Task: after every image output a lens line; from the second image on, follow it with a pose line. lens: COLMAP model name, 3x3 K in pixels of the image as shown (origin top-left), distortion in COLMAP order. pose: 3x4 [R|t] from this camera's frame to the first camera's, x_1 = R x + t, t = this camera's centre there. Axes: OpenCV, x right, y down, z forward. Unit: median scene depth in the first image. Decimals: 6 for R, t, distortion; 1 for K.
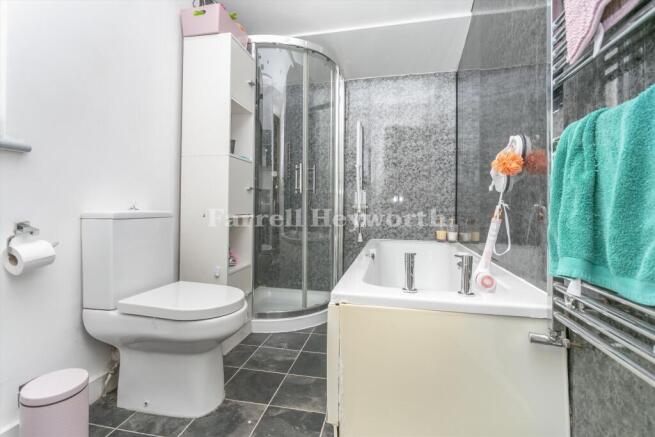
lens RADIAL K [[316.2, 0, 326.0], [0, 316.2, 214.8], [0, 0, 1]] dist [-0.000252, -0.000022]
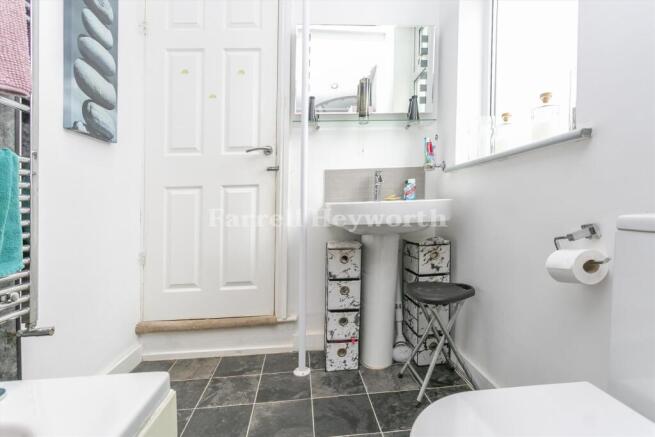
lens RADIAL K [[316.2, 0, 327.4], [0, 316.2, 216.3], [0, 0, 1]] dist [-0.000252, -0.000022]
pose [[-0.960754, 0.002025, -0.277396, 0.057310], [-0.005182, 0.999668, 0.025246, -0.033141], [0.277355, 0.025693, -0.960424, 1.963883]]
